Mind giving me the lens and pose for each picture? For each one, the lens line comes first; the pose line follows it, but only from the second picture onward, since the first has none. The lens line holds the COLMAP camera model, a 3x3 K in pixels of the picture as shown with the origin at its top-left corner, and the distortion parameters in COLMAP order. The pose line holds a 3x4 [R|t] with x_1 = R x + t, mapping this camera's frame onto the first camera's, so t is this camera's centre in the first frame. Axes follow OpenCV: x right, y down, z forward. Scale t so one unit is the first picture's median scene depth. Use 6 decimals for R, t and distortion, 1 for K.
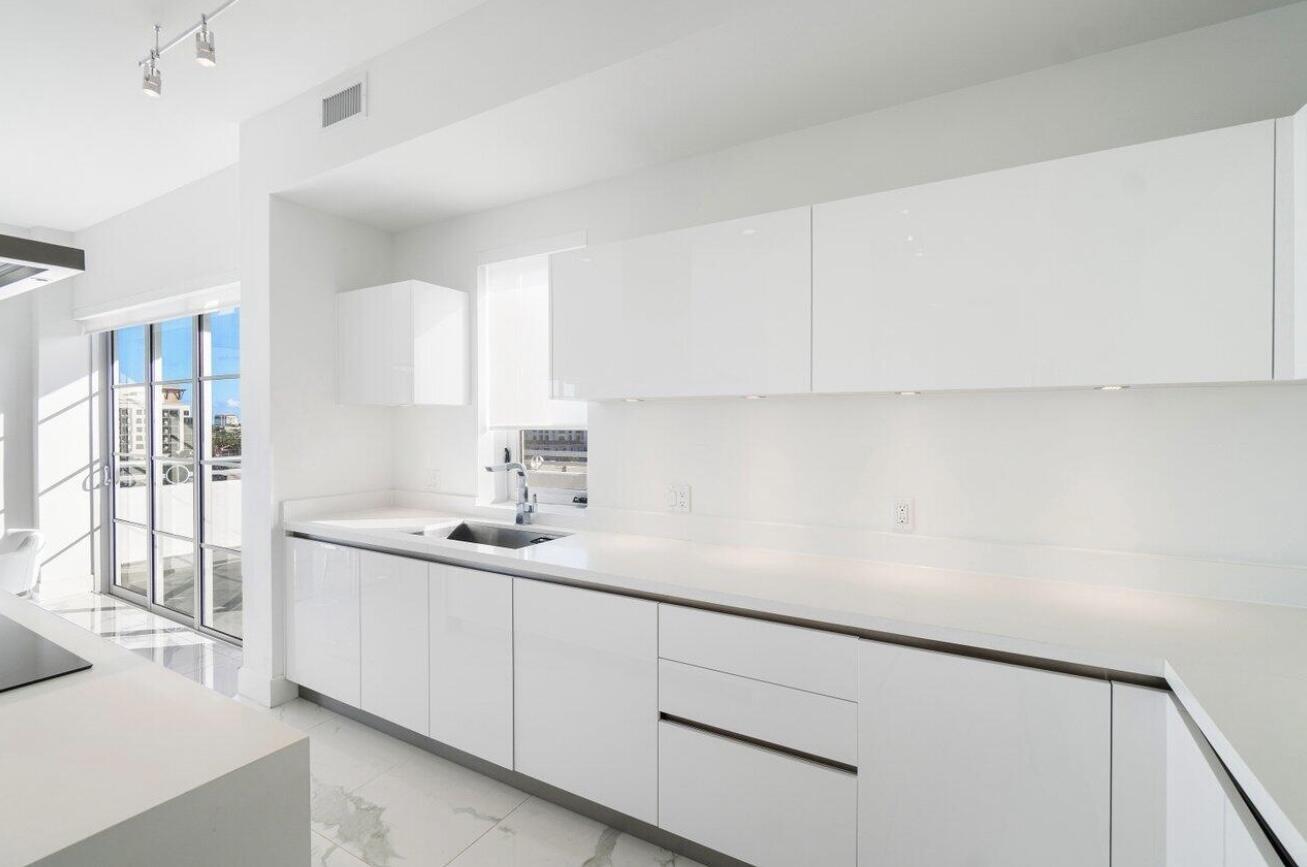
lens RADIAL K [[583.8, 0, 654.5], [0, 583.8, 430.0], [0, 0, 1]] dist [-0.001221, 0.000038]
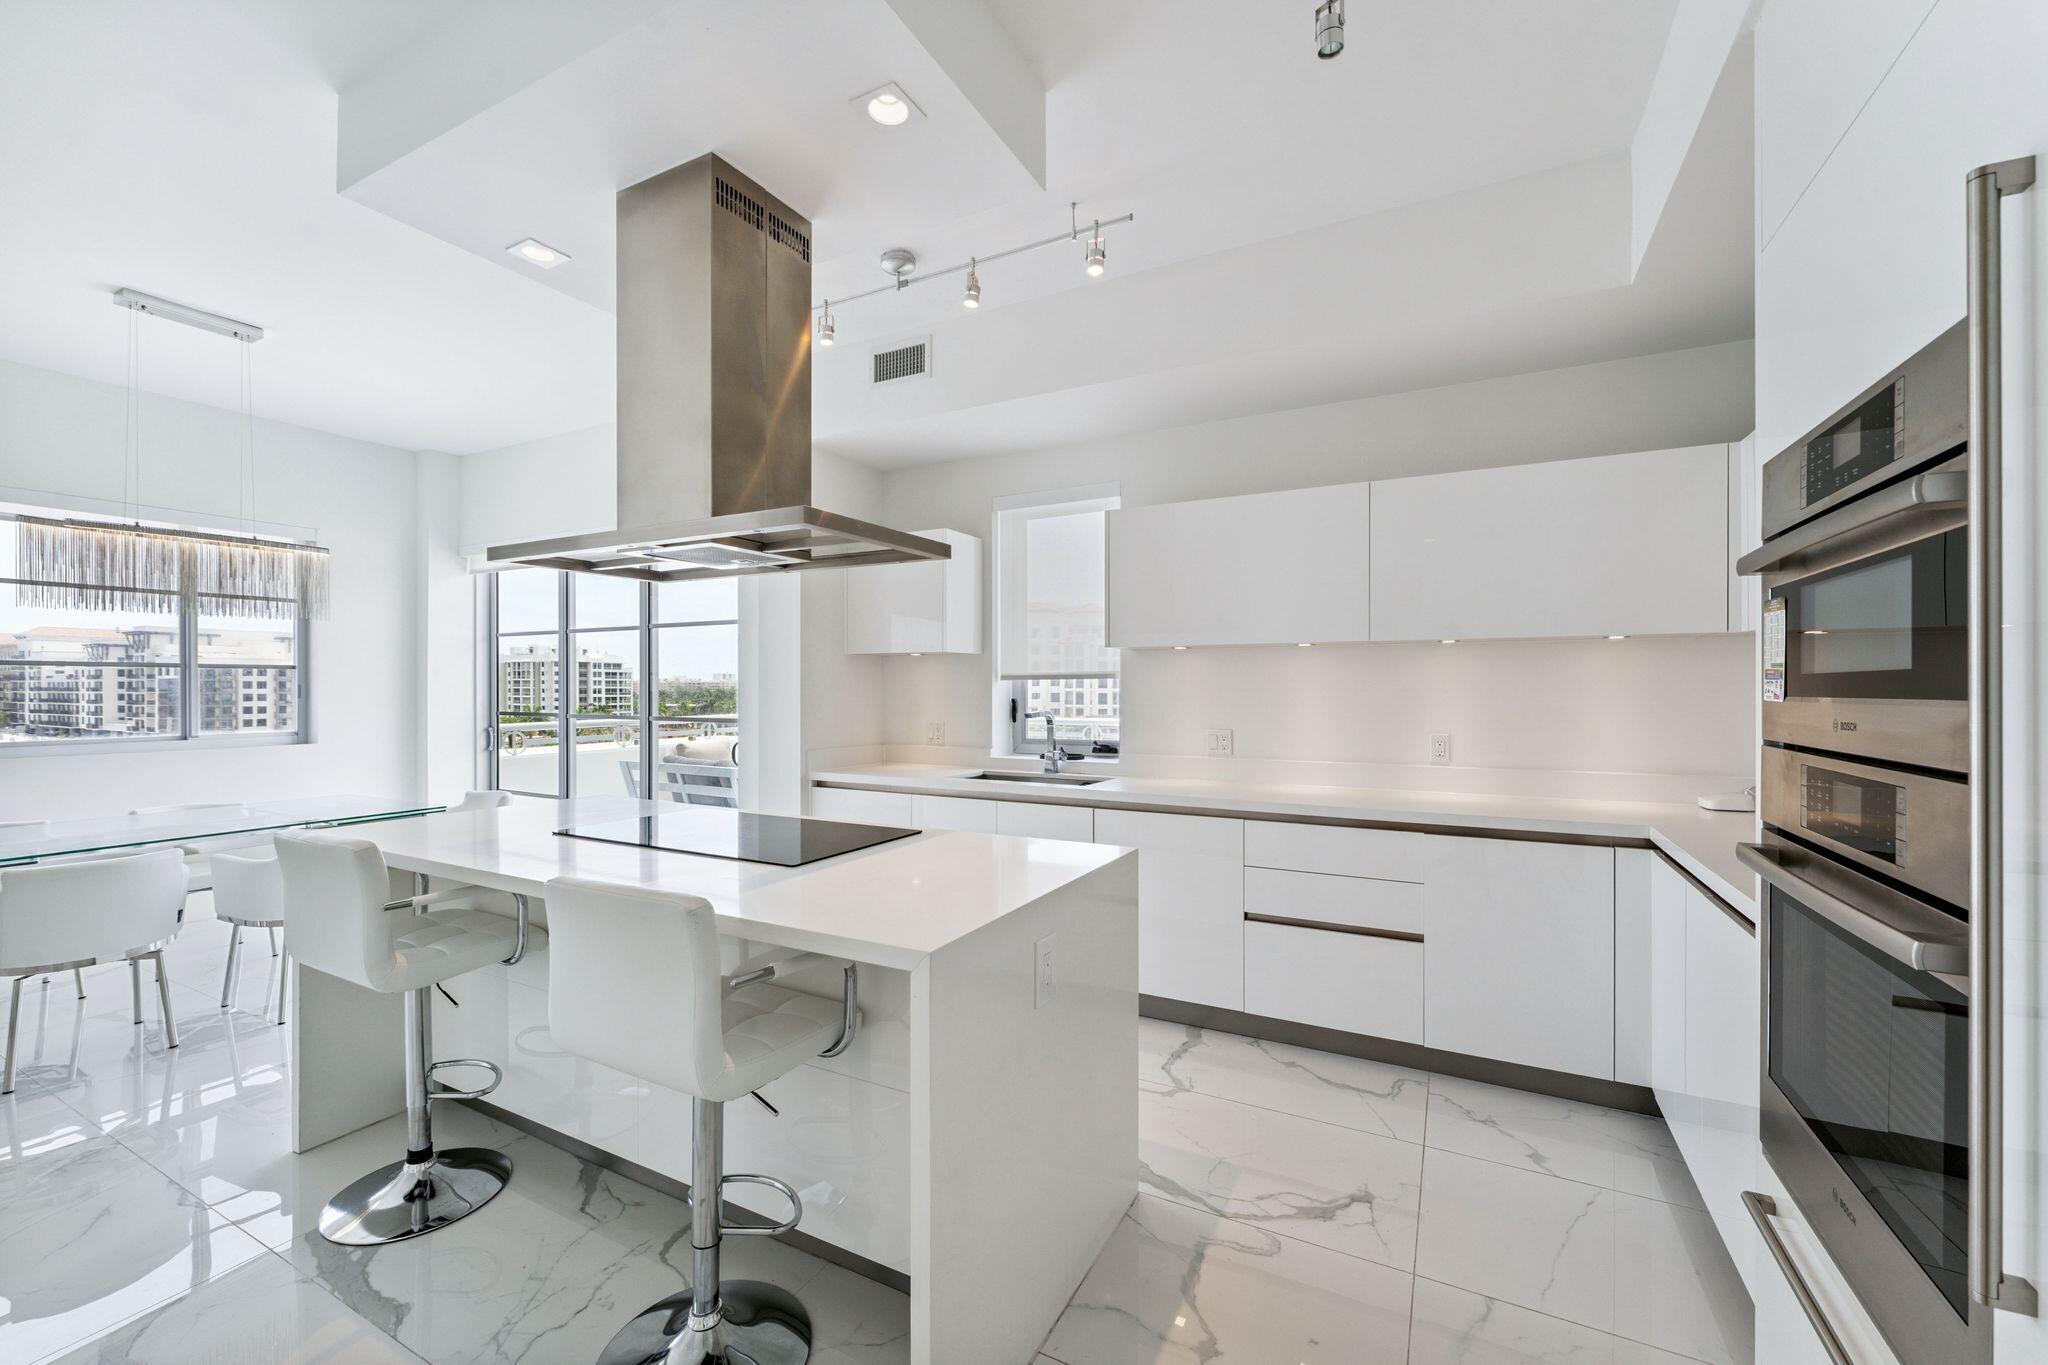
lens RADIAL K [[829.8, 0, 1038.6], [0, 829.8, 693.6], [0, 0, 1]] dist [-0.000982, 0.000009]
pose [[0.998982, -0.001415, 0.045090, -0.372151], [0.001604, 0.999990, -0.004164, 0.038552], [-0.045083, 0.004232, 0.998974, -0.501867]]
